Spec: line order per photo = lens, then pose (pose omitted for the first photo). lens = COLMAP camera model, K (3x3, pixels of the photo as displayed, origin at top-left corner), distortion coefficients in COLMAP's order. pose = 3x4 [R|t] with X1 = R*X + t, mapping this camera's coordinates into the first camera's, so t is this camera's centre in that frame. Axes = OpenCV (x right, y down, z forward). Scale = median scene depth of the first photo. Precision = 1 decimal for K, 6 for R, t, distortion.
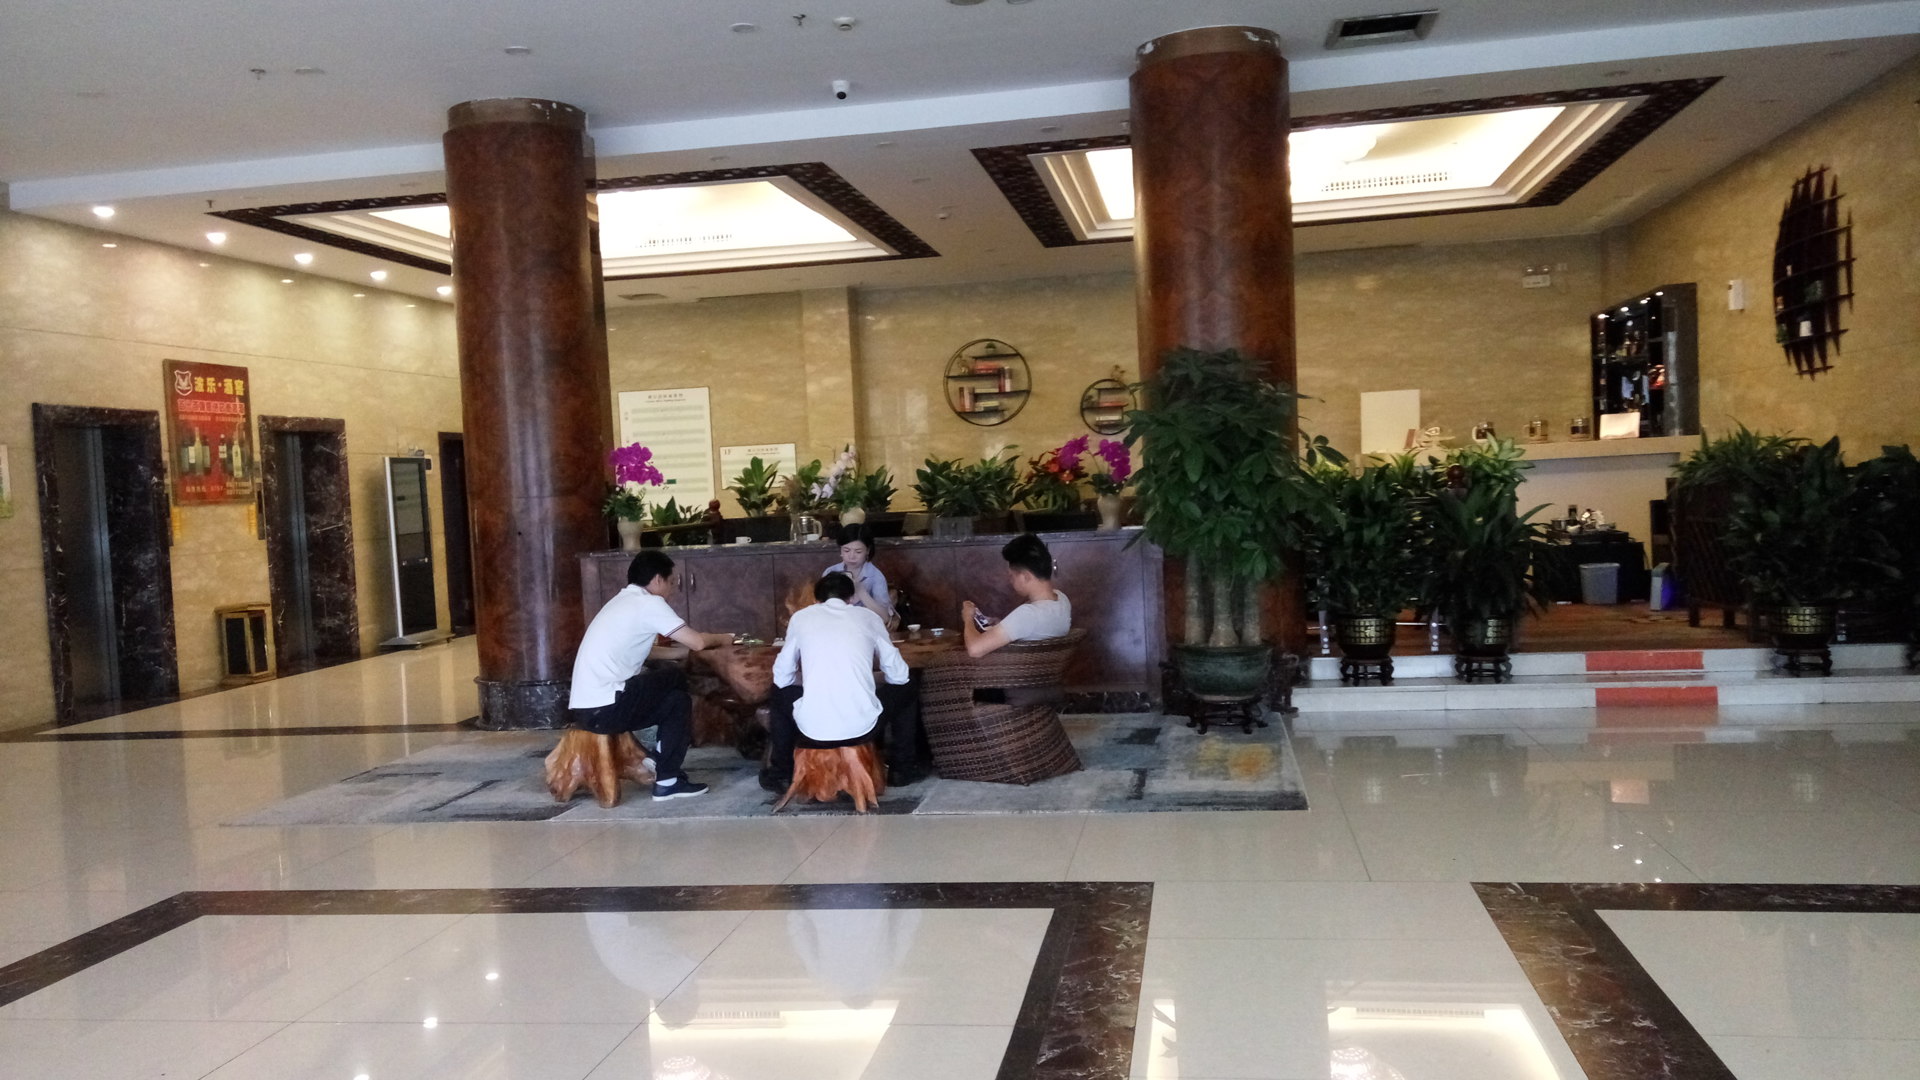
lens RADIAL K [[1469.8, 0, 960.0], [0, 1469.8, 540.0], [0, 0, 1]] dist [0.002441, 0.000788]
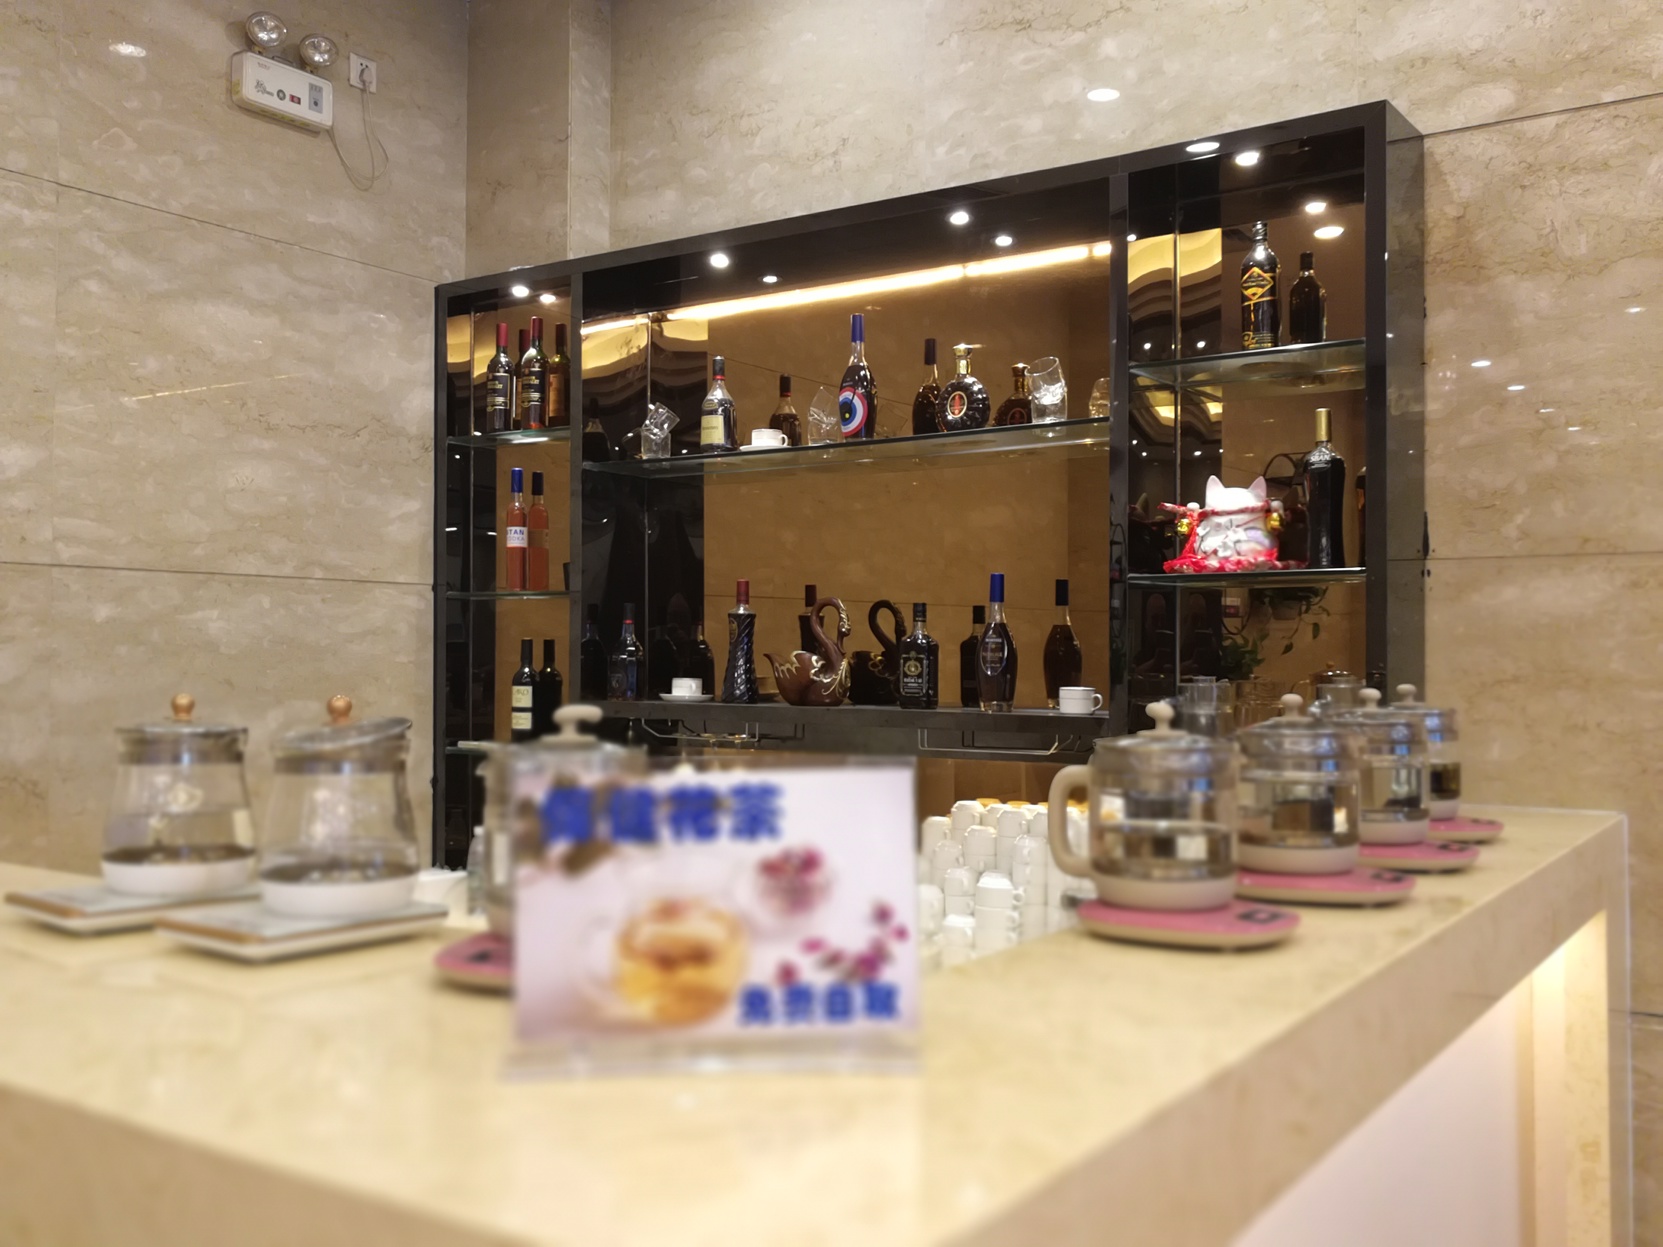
lens RADIAL K [[1597.1, 0, 831.5], [0, 1597.1, 623.5], [0, 0, 1]] dist [0.007742, 0.005418]
pose [[0.428050, 0.068311, 0.901170, 0.198854], [0.015336, 0.996447, -0.082817, -0.065646], [-0.903625, 0.049271, 0.425481, 0.807401]]
